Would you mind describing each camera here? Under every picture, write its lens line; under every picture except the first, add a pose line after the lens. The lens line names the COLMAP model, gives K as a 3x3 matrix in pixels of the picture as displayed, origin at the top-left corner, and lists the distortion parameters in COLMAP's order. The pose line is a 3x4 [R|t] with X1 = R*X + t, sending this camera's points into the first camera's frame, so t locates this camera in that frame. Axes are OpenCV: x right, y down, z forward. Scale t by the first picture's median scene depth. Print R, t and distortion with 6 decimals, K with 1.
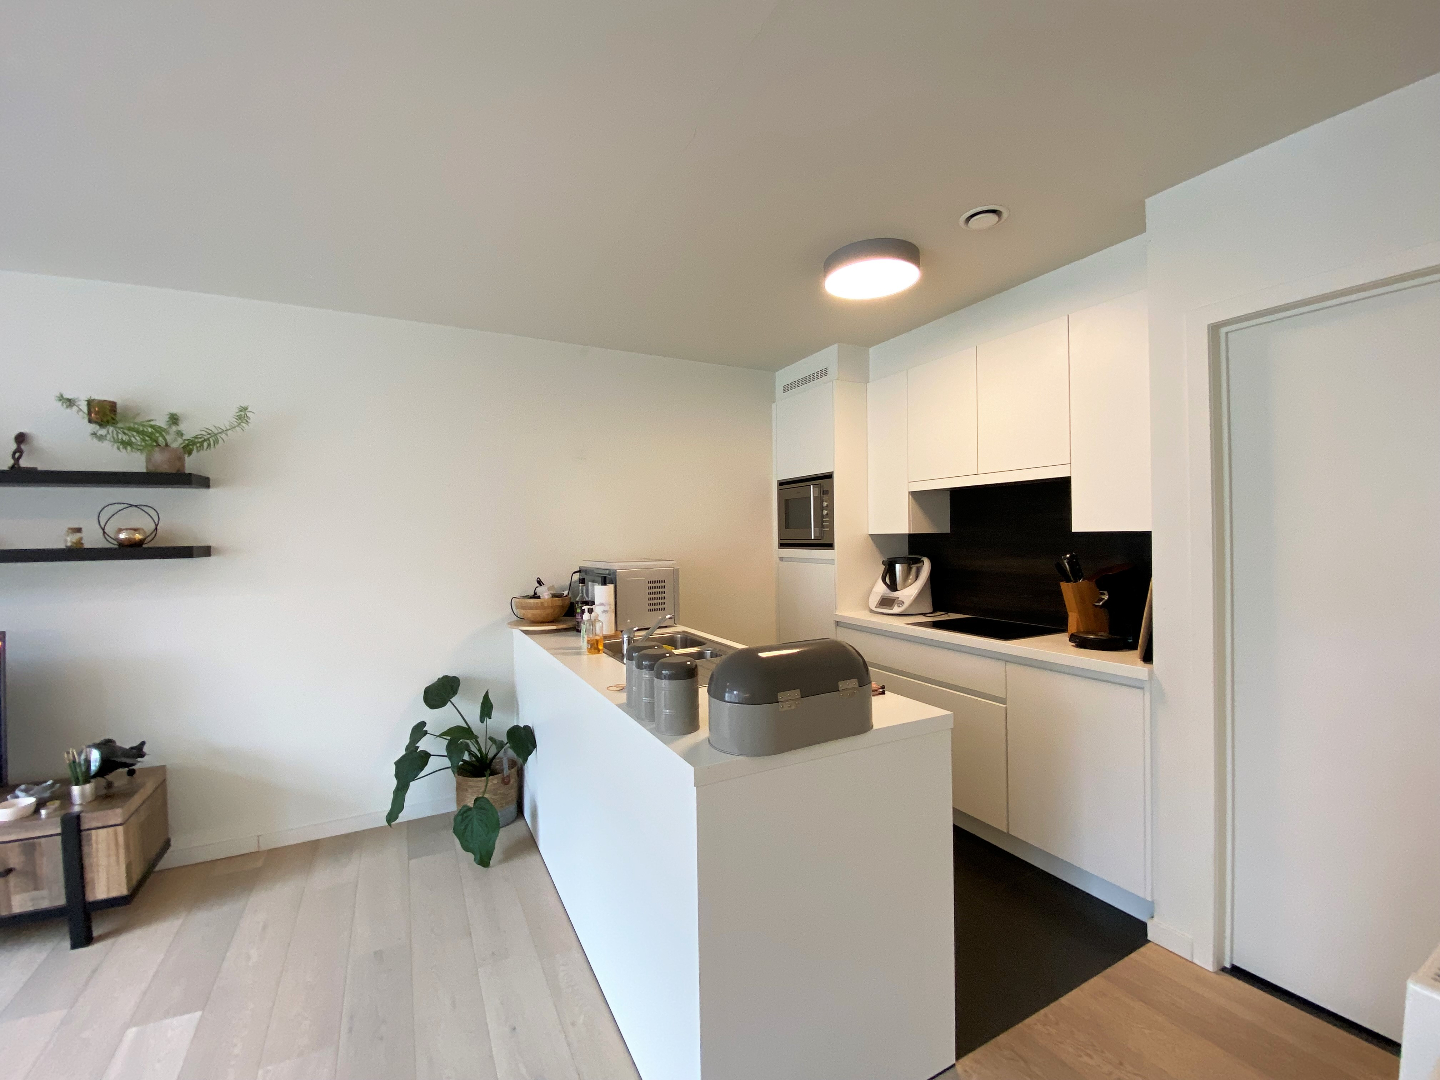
lens RADIAL K [[593.9, 0, 714.8], [0, 593.9, 536.7], [0, 0, 1]] dist [-0.017636, -0.000105]
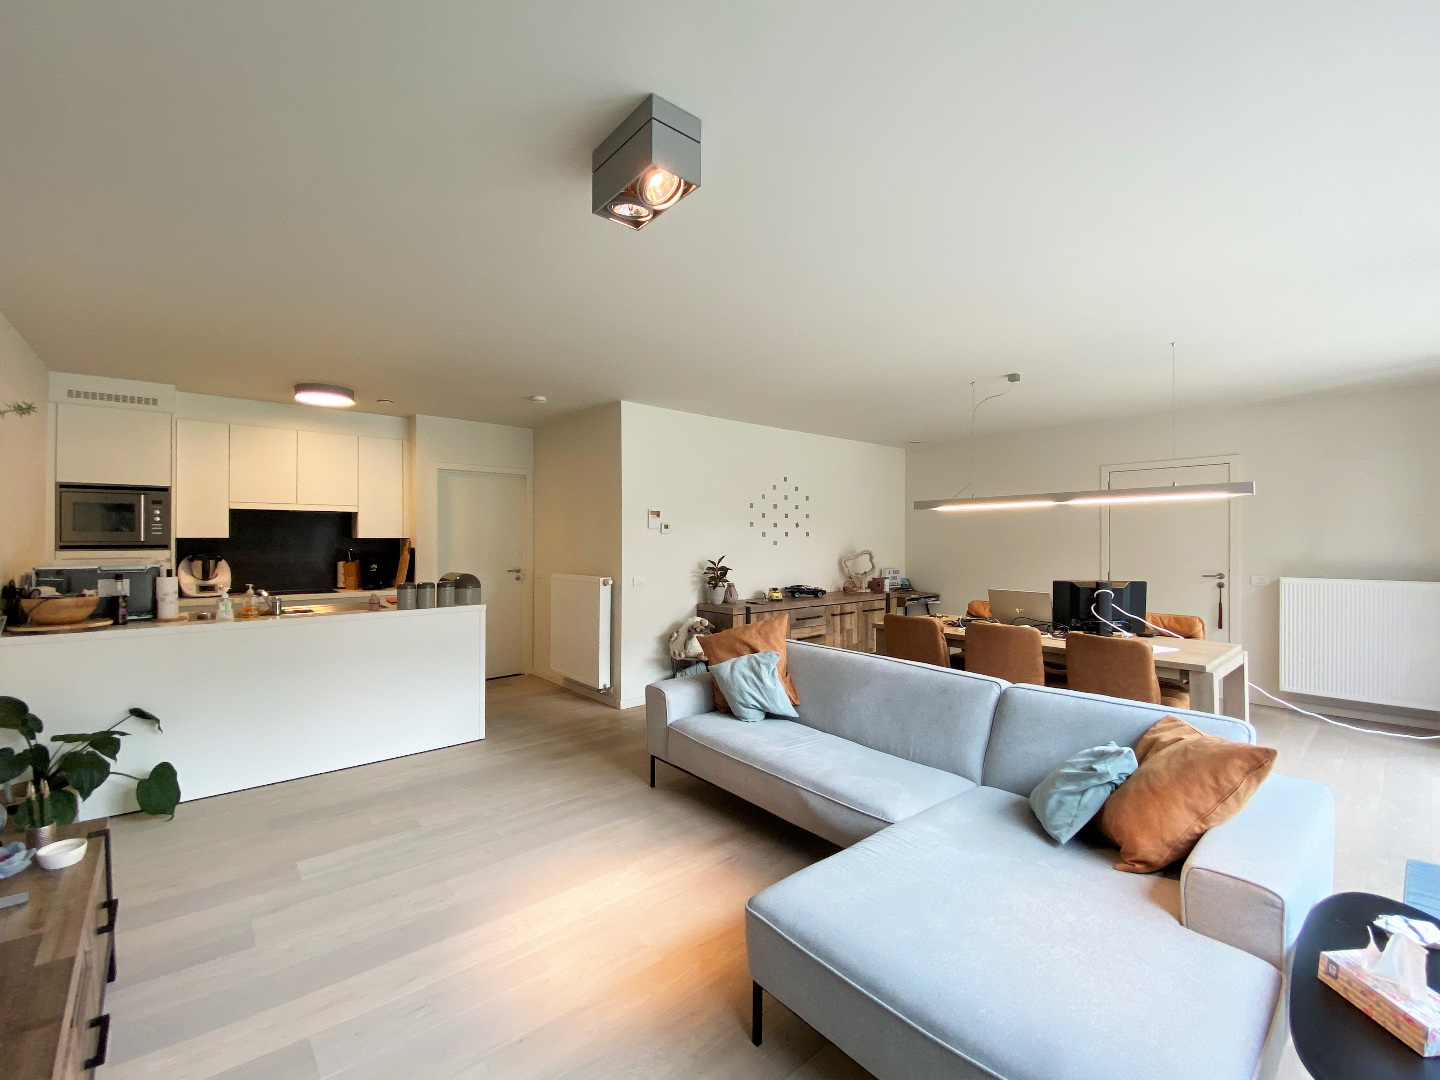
lens RADIAL K [[593.9, 0, 714.8], [0, 593.9, 536.7], [0, 0, 1]] dist [-0.017636, -0.000105]
pose [[-0.212344, 0.015143, 0.977078, -1.224756], [0.006063, 0.999881, -0.014179, 0.018688], [-0.977176, 0.002913, -0.212410, 0.155243]]
